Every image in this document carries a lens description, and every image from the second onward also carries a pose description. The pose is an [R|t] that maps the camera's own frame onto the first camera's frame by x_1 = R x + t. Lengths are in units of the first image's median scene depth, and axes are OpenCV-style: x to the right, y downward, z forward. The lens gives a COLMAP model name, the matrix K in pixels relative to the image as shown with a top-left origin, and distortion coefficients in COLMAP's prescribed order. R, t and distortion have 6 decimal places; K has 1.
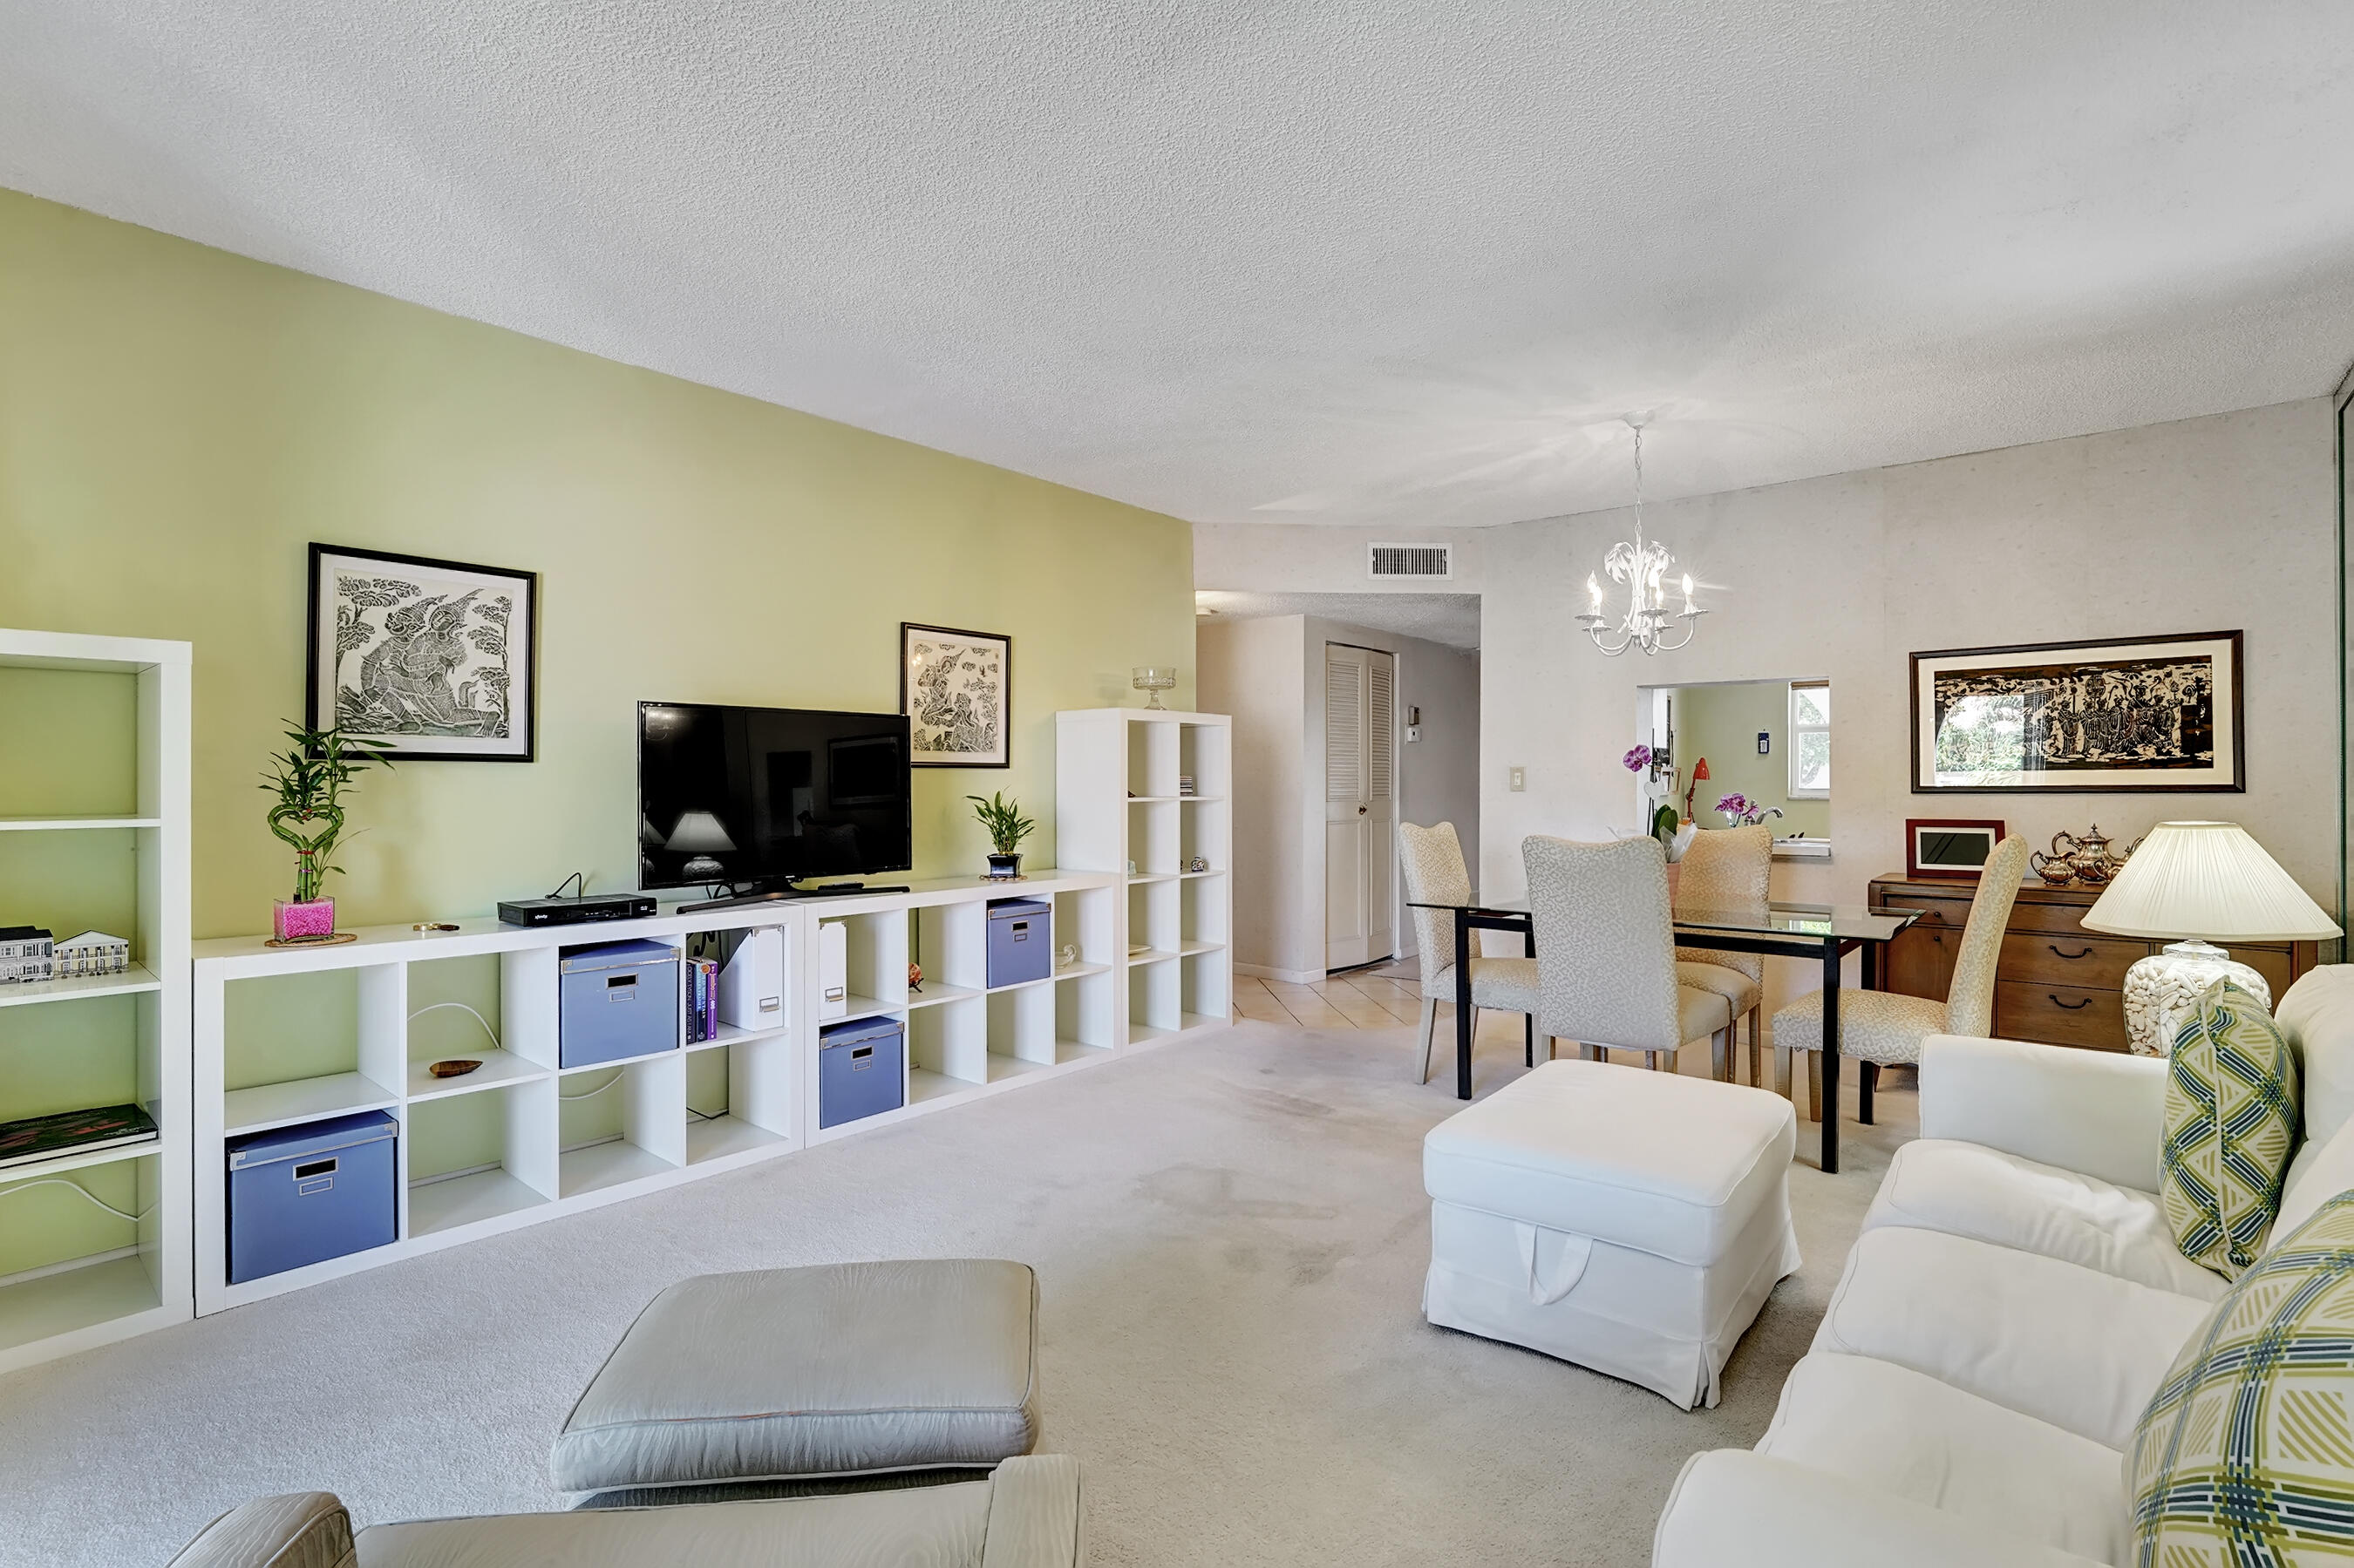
lens RADIAL K [[1125.8, 0, 1175.6], [0, 1125.8, 779.0], [0, 0, 1]] dist [0.001309, -0.000073]
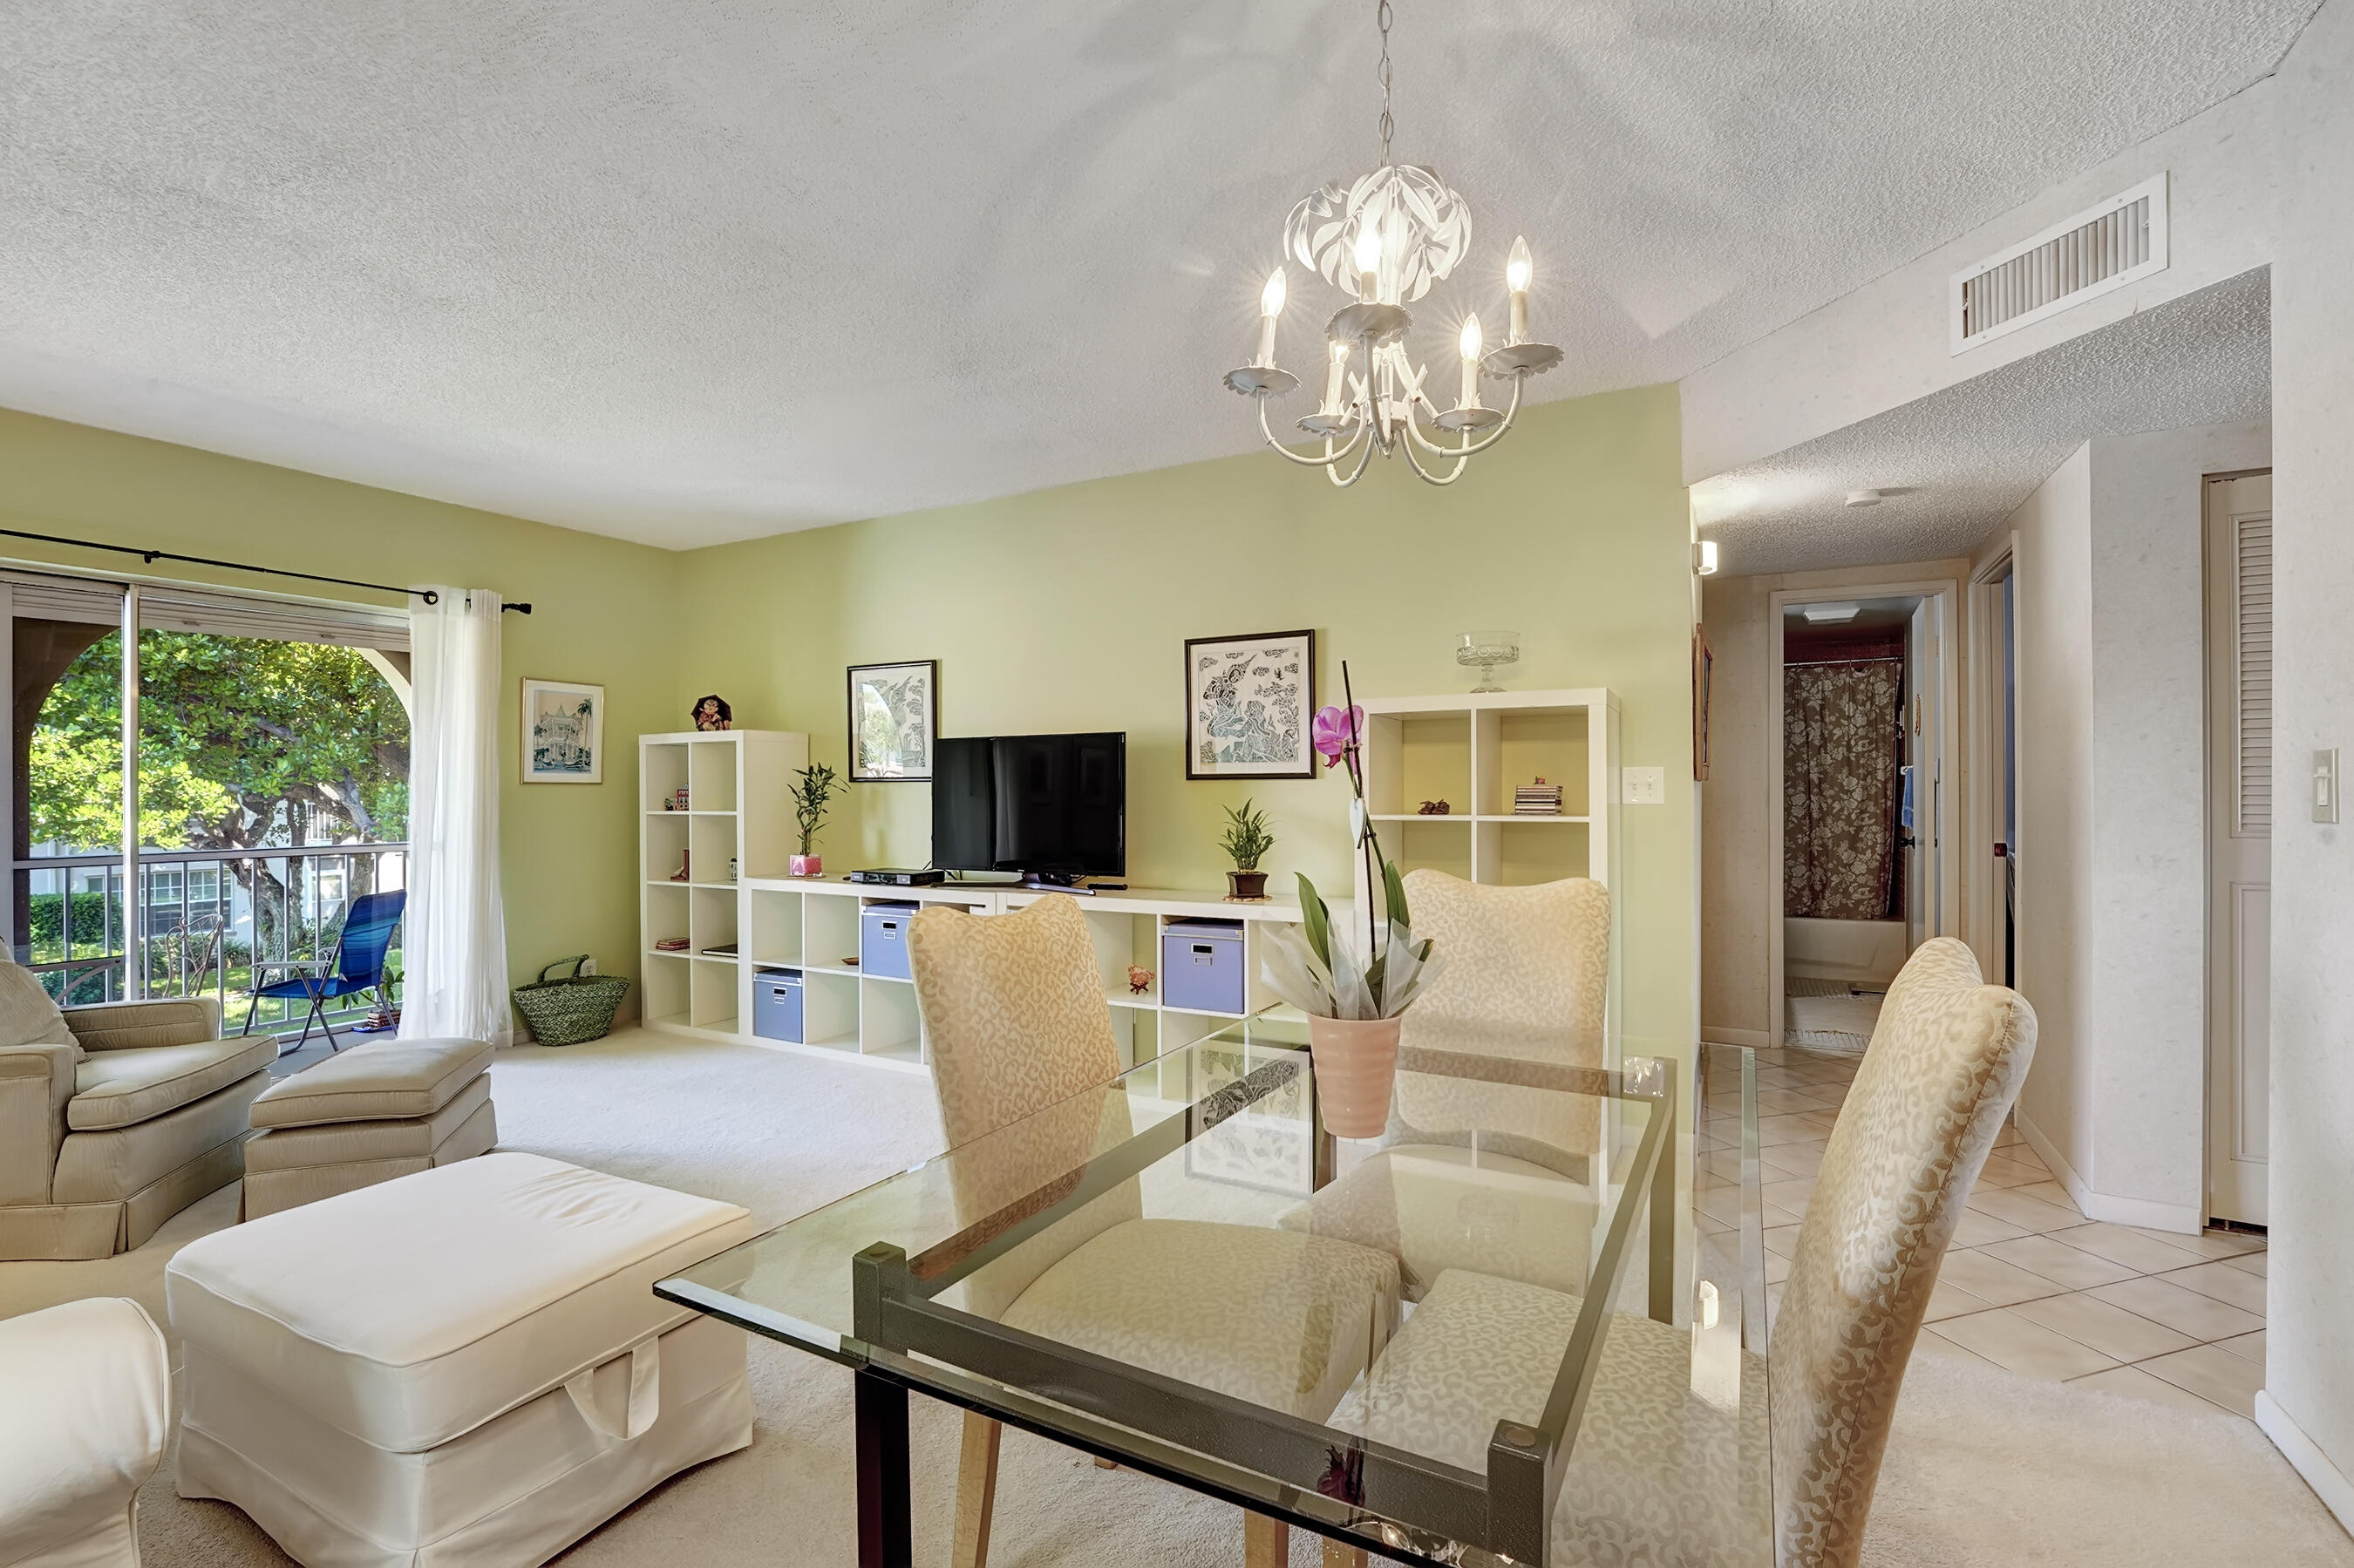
lens RADIAL K [[1061.3, 0, 1182.9], [0, 1061.3, 793.9], [0, 0, 1]] dist [0.010529, 0.000104]
pose [[0.195149, 0.004431, -0.980764, 0.691712], [0.007910, 0.999950, 0.006092, -0.002959], [0.980742, -0.008946, 0.195104, 0.771750]]
